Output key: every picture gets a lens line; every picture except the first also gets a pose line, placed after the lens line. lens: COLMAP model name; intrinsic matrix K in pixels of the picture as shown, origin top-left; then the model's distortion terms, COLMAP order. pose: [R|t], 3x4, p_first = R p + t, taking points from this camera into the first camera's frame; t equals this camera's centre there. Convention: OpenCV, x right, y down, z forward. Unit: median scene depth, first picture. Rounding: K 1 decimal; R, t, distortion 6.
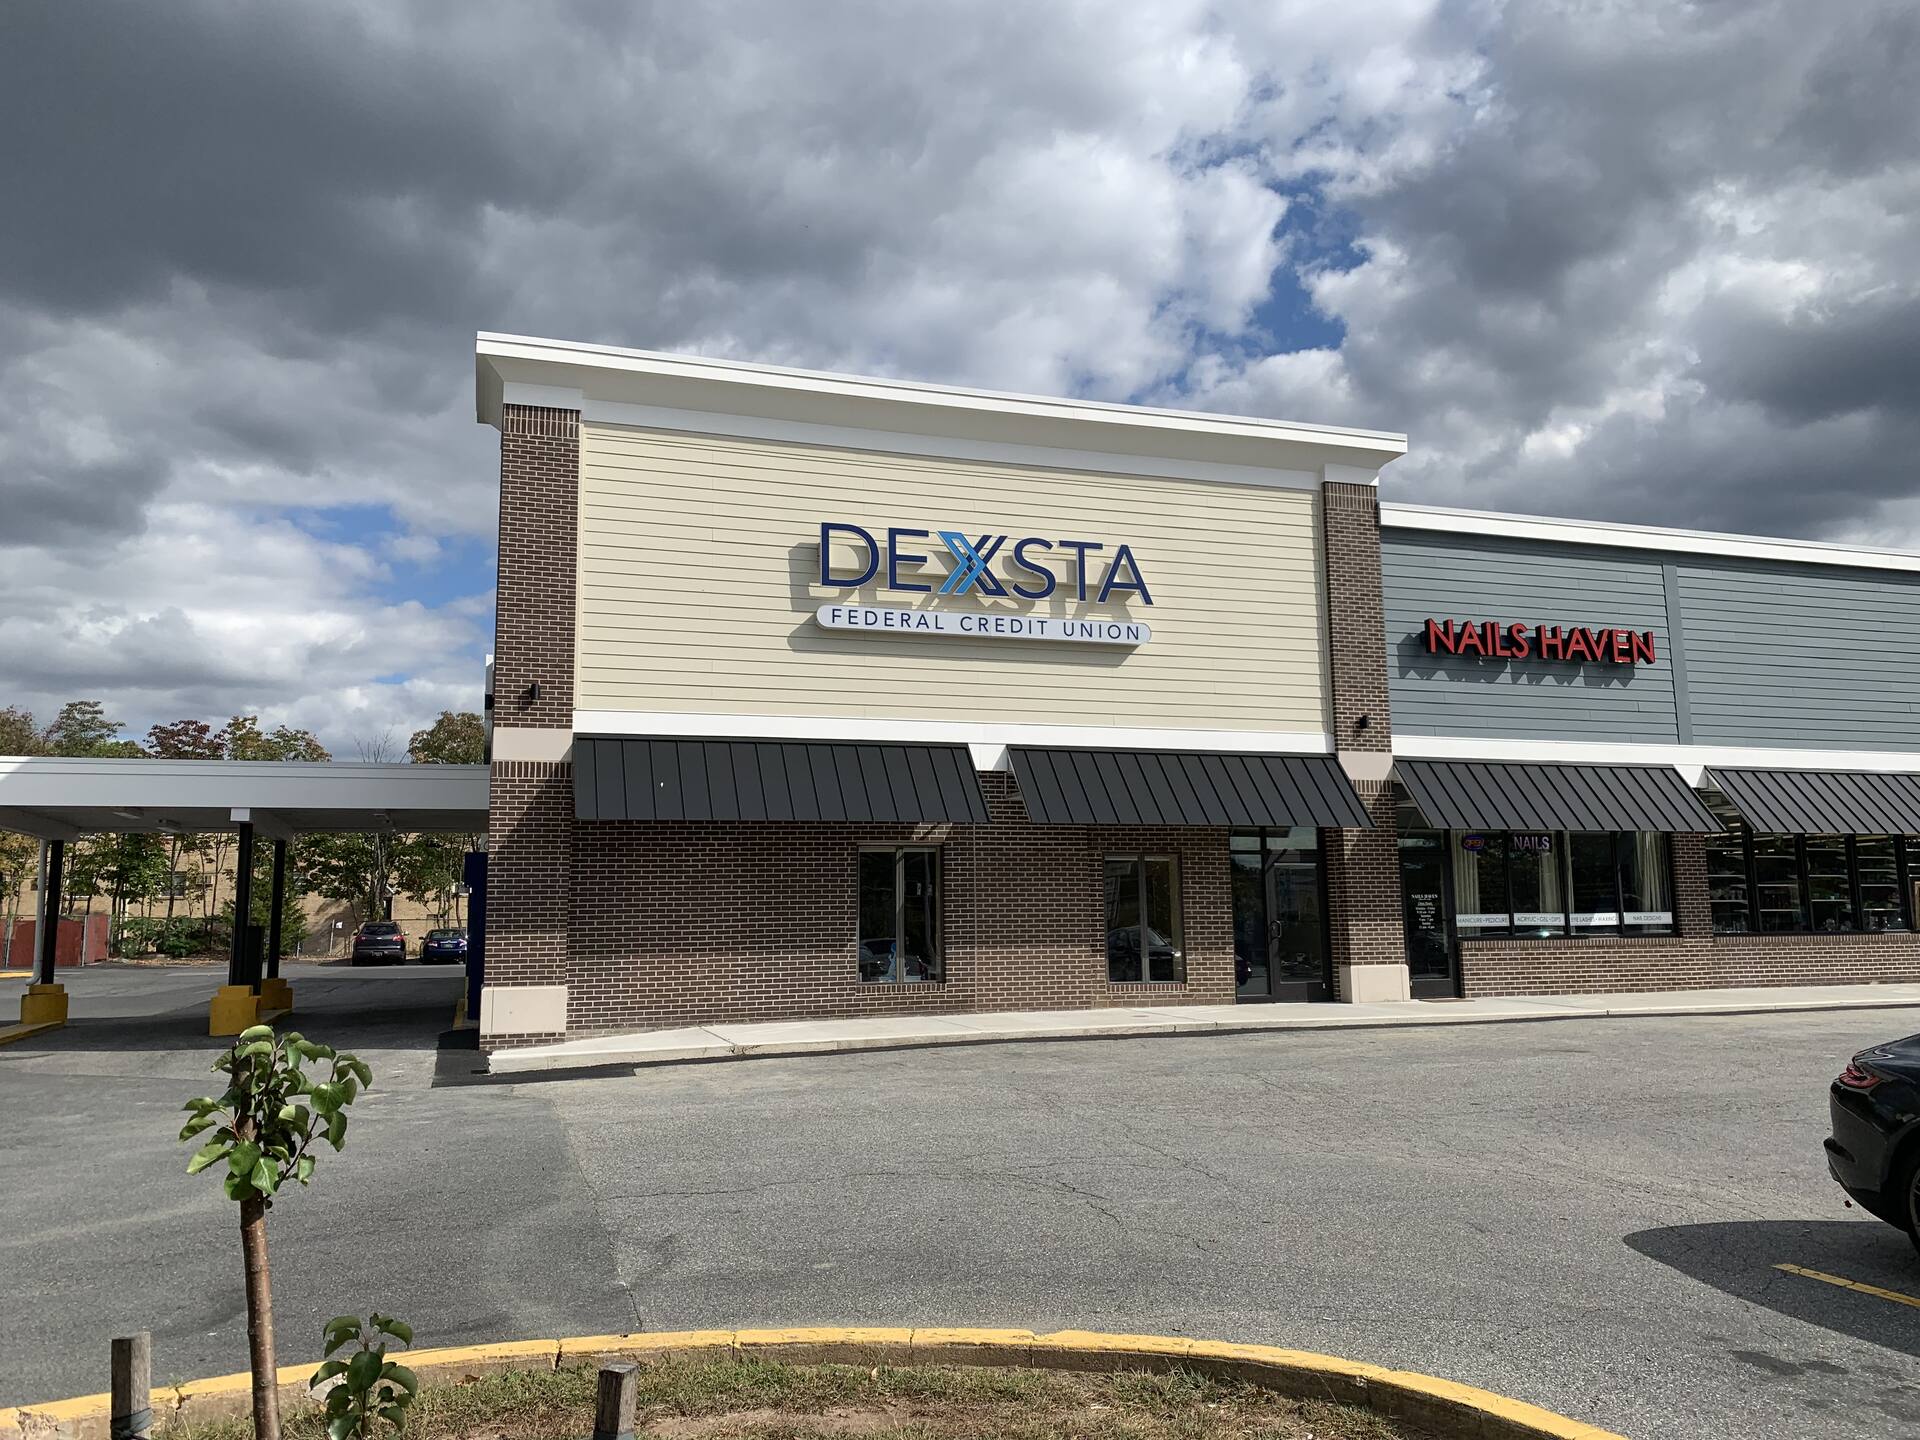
lens RADIAL K [[1452.5, 0, 955.6], [0, 1452.5, 682.5], [0, 0, 1]] dist [0.008039, 0.004071]
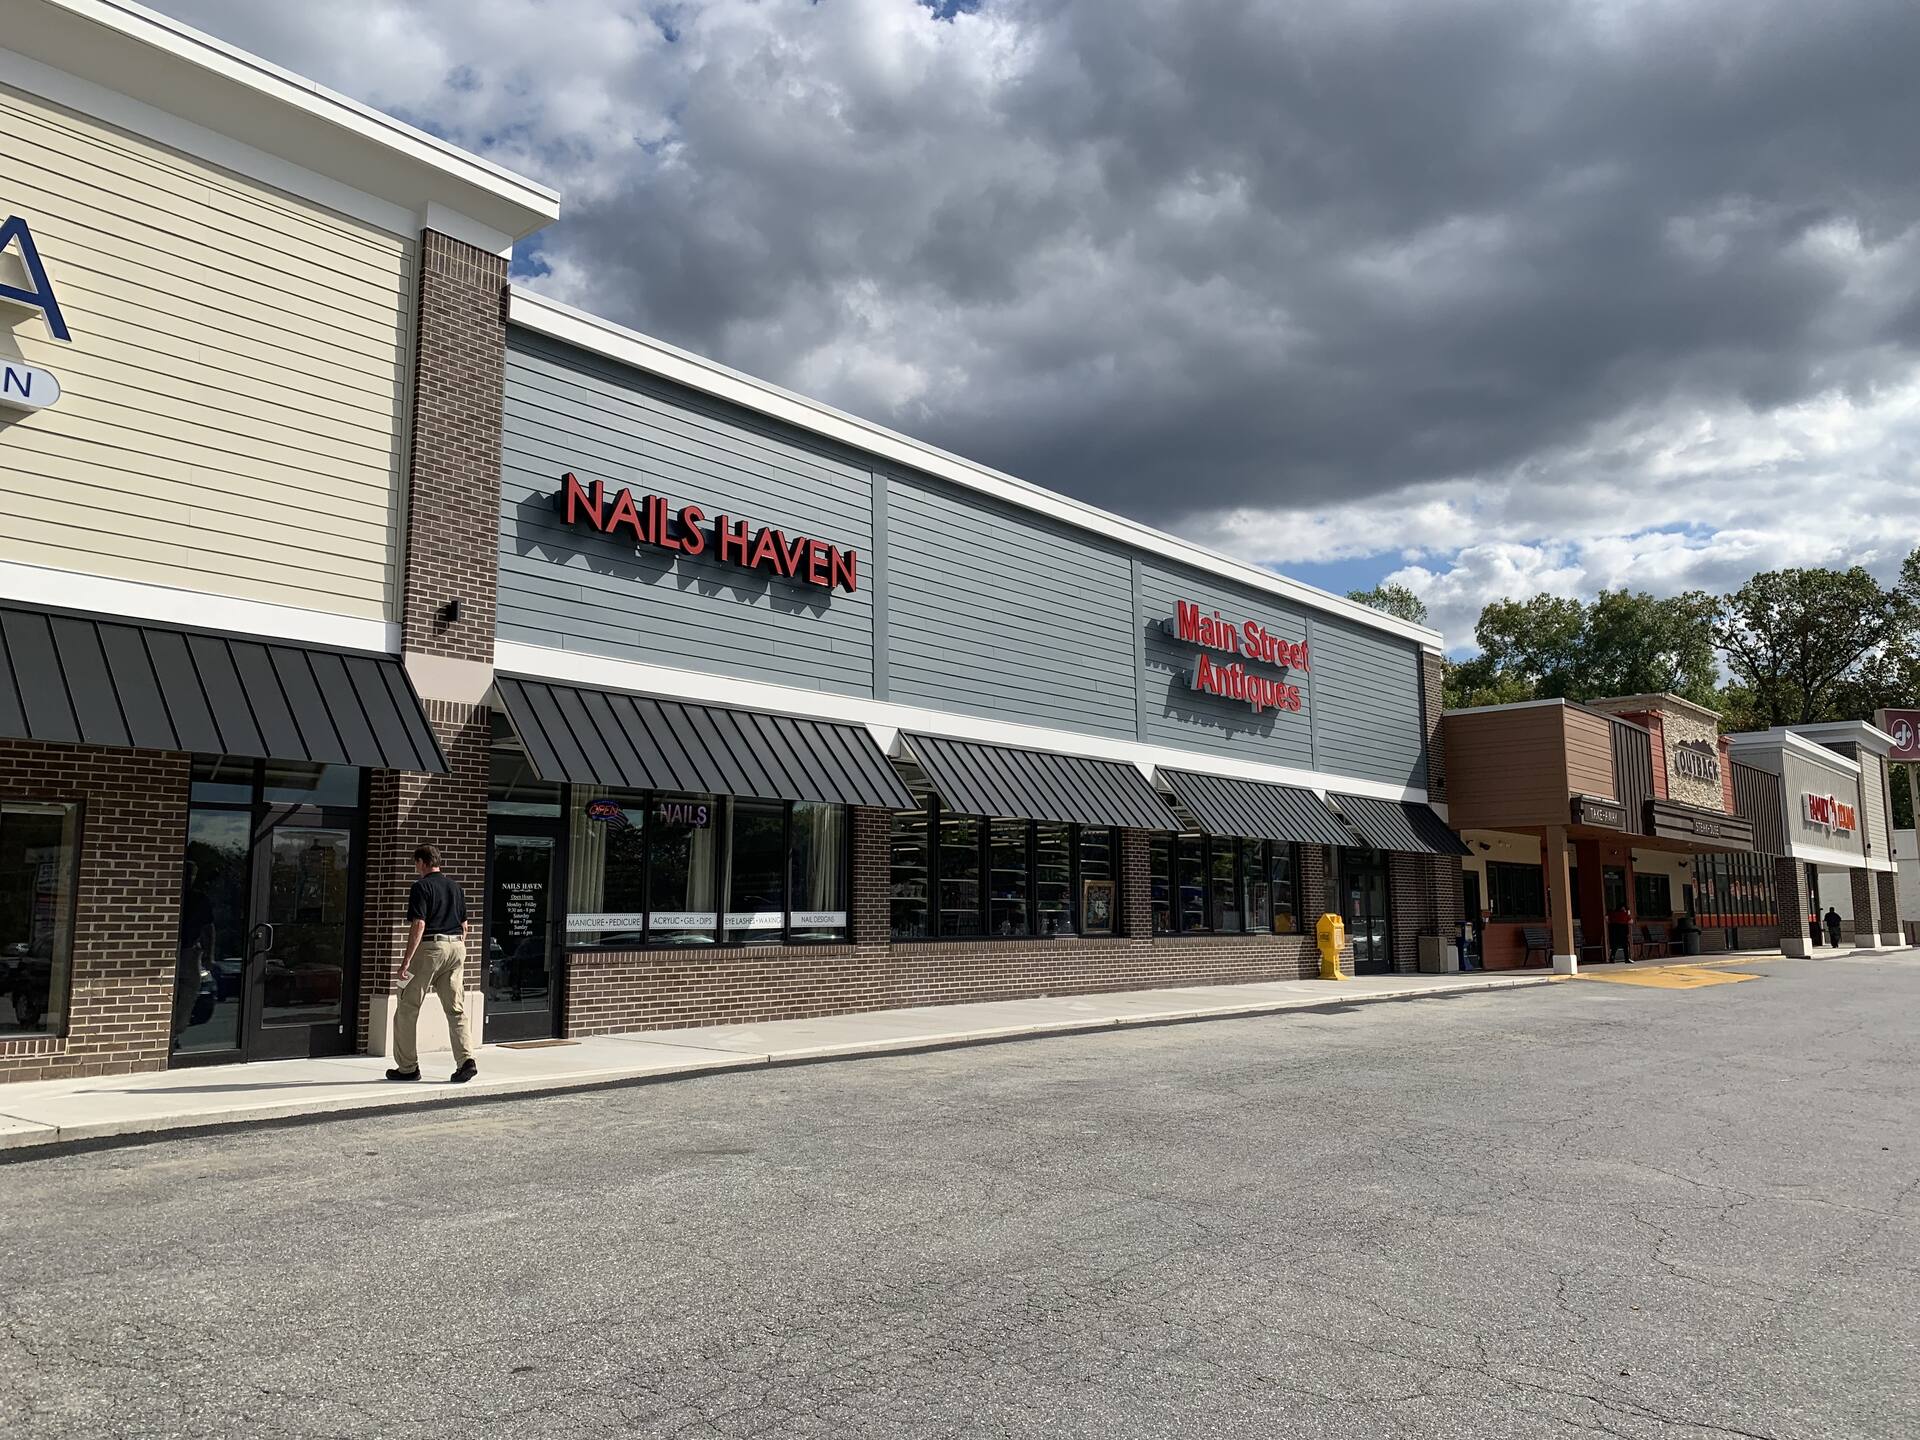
lens RADIAL K [[1457.5, 0, 962.2], [0, 1457.5, 713.0], [0, 0, 1]] dist [0.046035, -0.119946]
pose [[0.844879, 0.079883, 0.528959, 0.133949], [-0.089158, 0.995985, -0.008005, 0.056715], [-0.527475, -0.040398, 0.848610, 0.335304]]
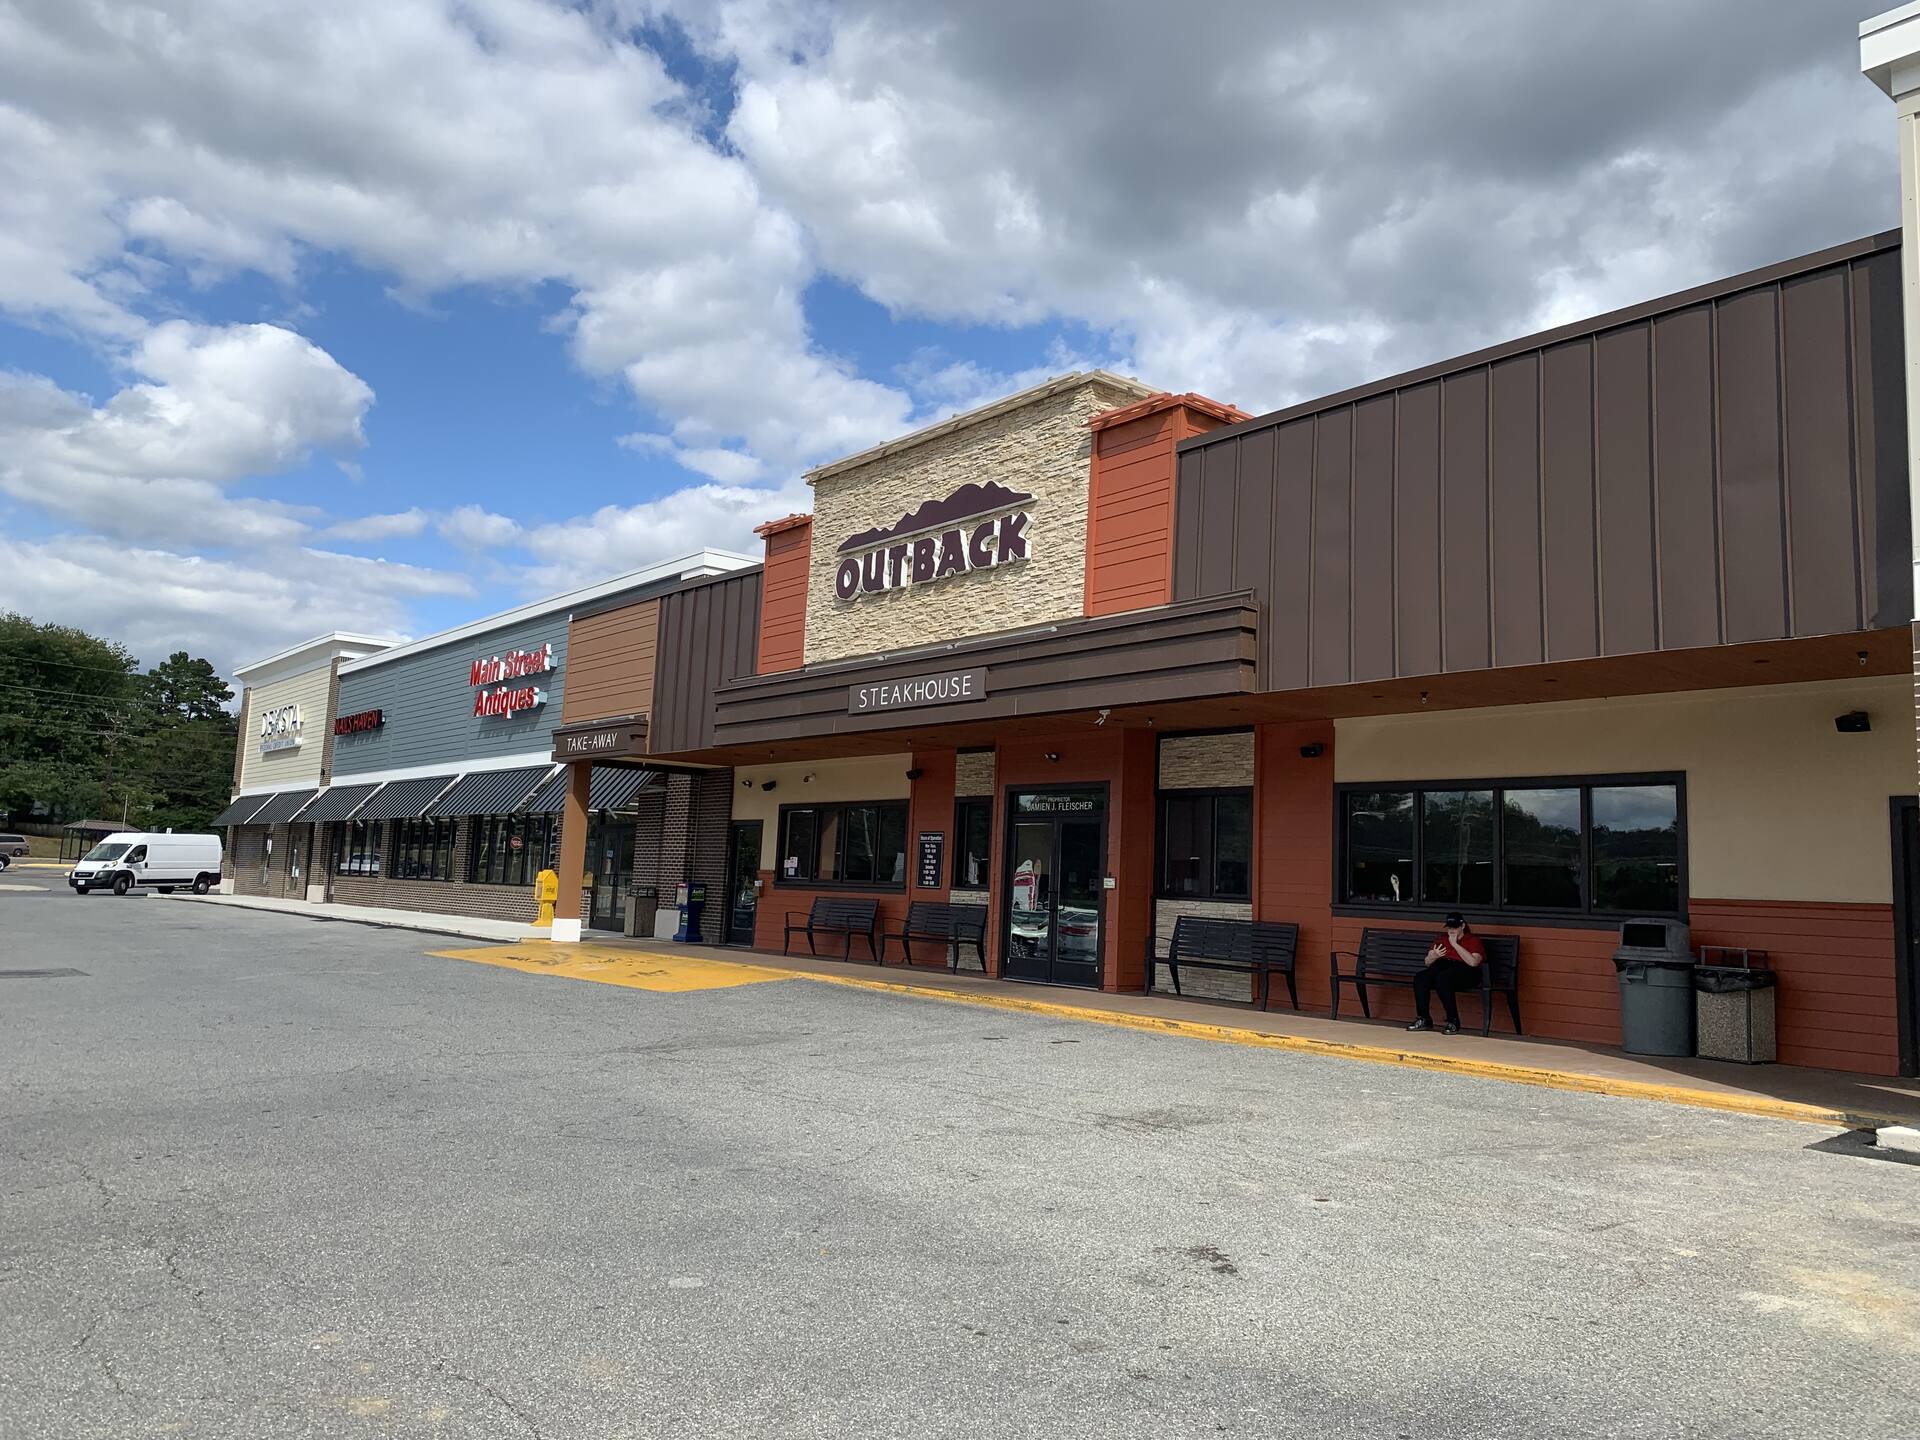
lens RADIAL K [[1506.1, 0, 962.5], [0, 1506.1, 717.5], [0, 0, 1]] dist [0.070982, -0.000140]
pose [[0.319909, -0.083893, -0.943727, 2.656318], [0.111404, 0.992493, -0.050464, 0.163754], [0.940876, -0.088991, 0.326854, 1.149464]]
